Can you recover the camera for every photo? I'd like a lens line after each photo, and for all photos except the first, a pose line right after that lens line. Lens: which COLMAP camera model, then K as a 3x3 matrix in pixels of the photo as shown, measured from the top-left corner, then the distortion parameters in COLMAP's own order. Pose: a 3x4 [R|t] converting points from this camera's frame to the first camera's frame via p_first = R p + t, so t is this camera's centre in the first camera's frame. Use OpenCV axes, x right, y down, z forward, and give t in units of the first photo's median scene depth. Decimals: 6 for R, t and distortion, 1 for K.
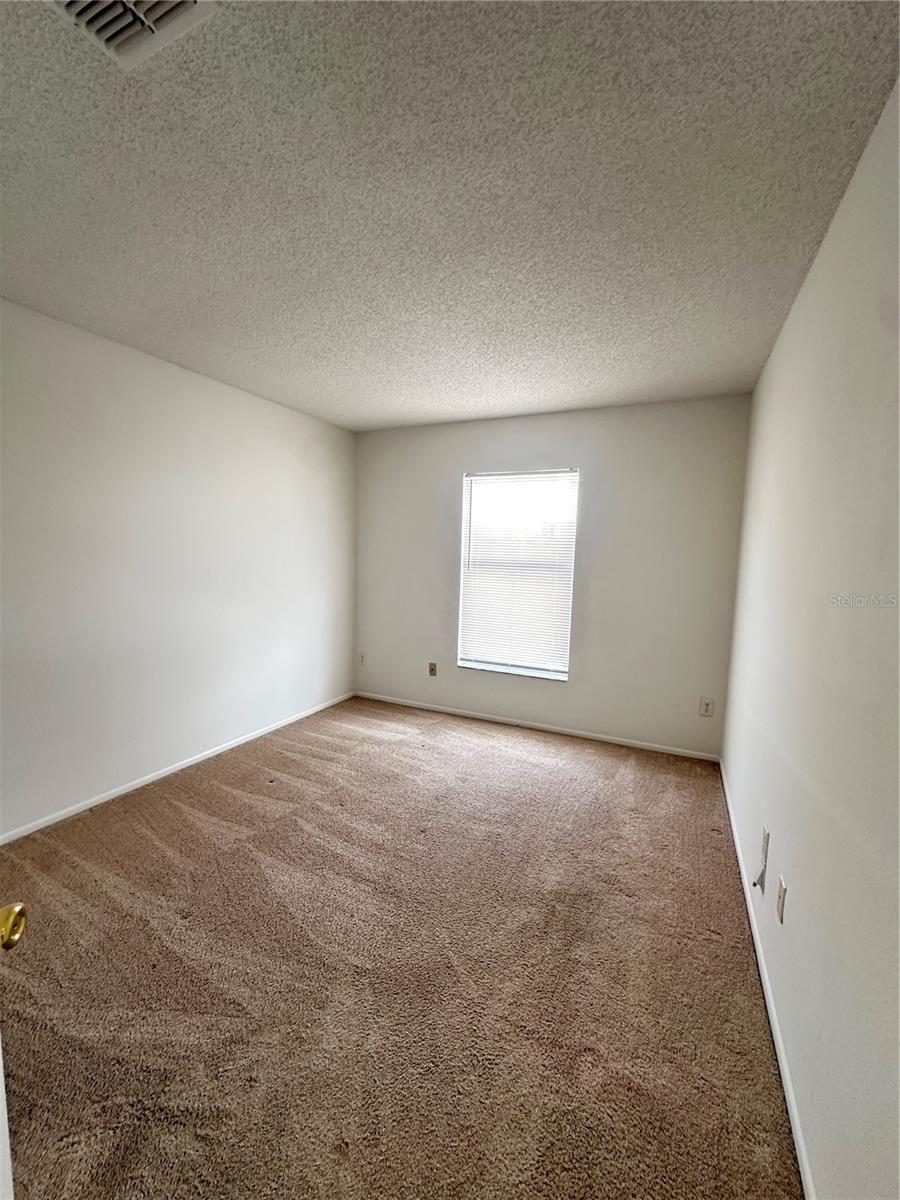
lens RADIAL K [[480.0, 0, 448.0], [0, 480.0, 595.1], [0, 0, 1]] dist [-0.007009, 0.001730]
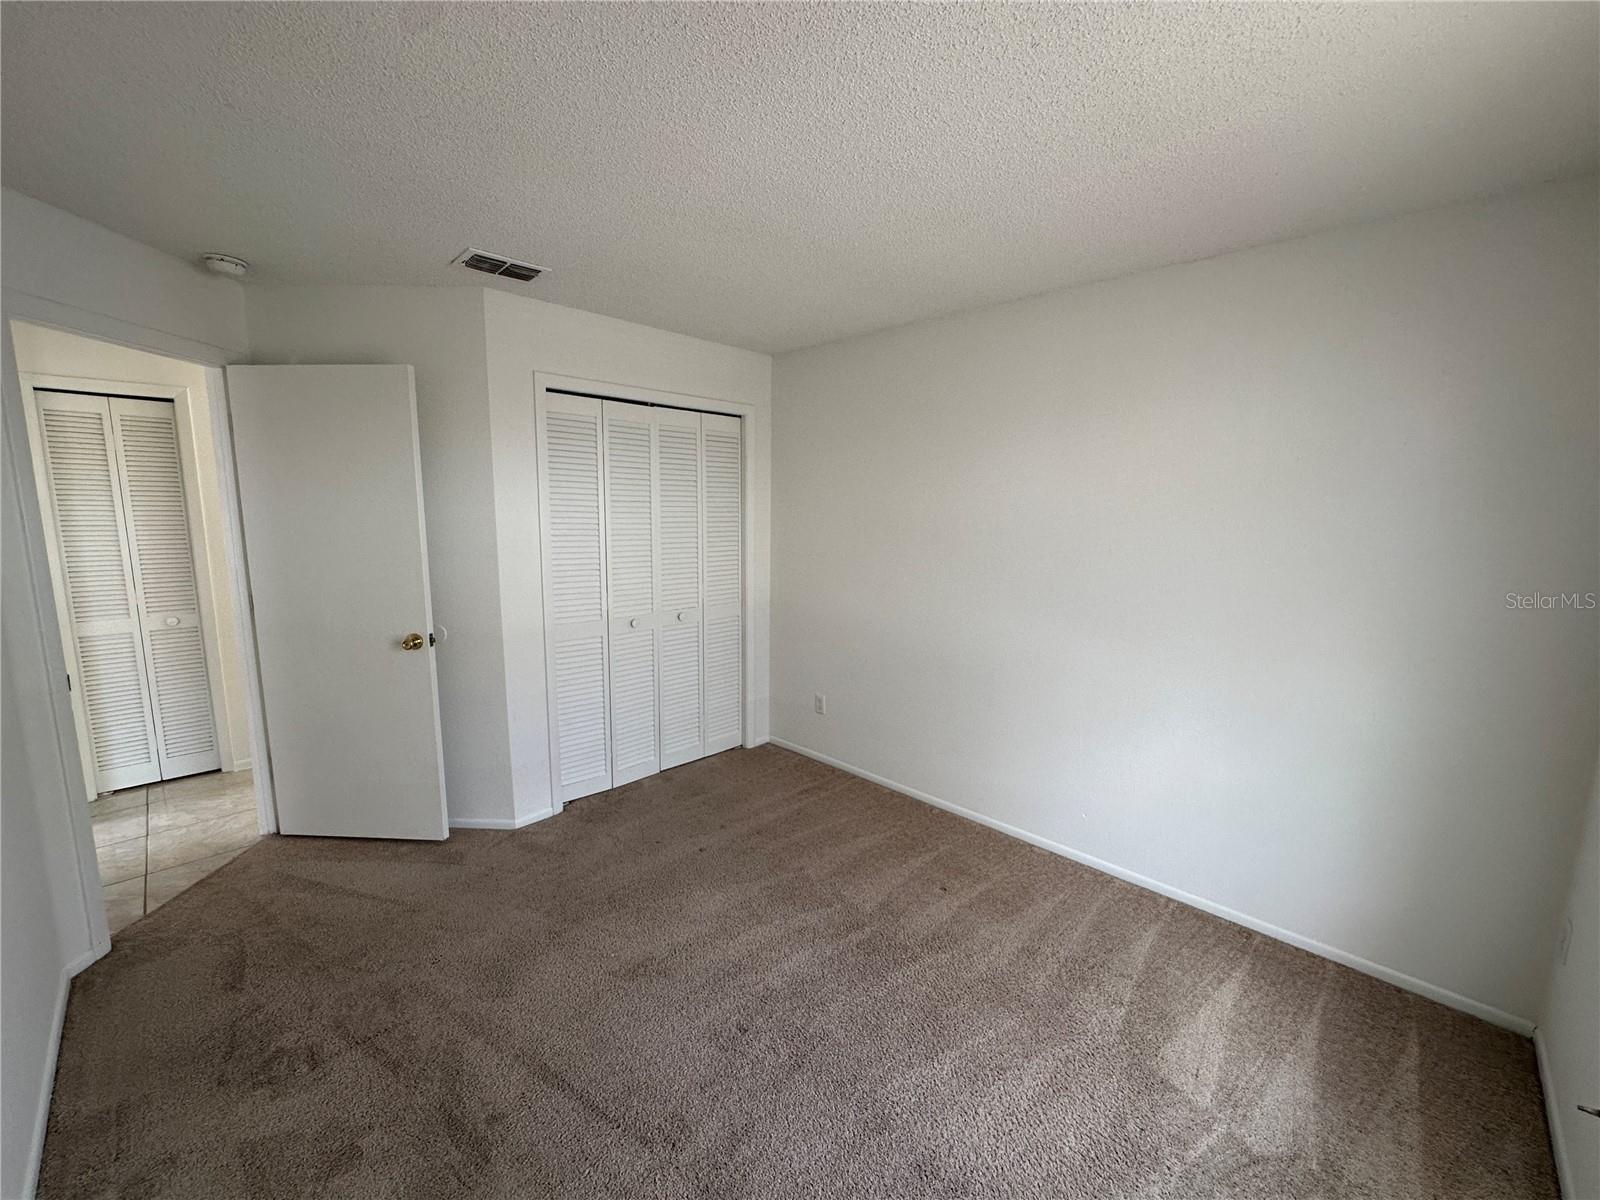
lens RADIAL K [[640.0, 0, 797.6], [0, 640.0, 614.0], [0, 0, 1]] dist [-0.007009, 0.001730]
pose [[-0.333940, 0.100379, -0.937235, 0.377339], [-0.119276, 0.981821, 0.147652, -0.068248], [0.935017, 0.161097, -0.315896, 0.807238]]
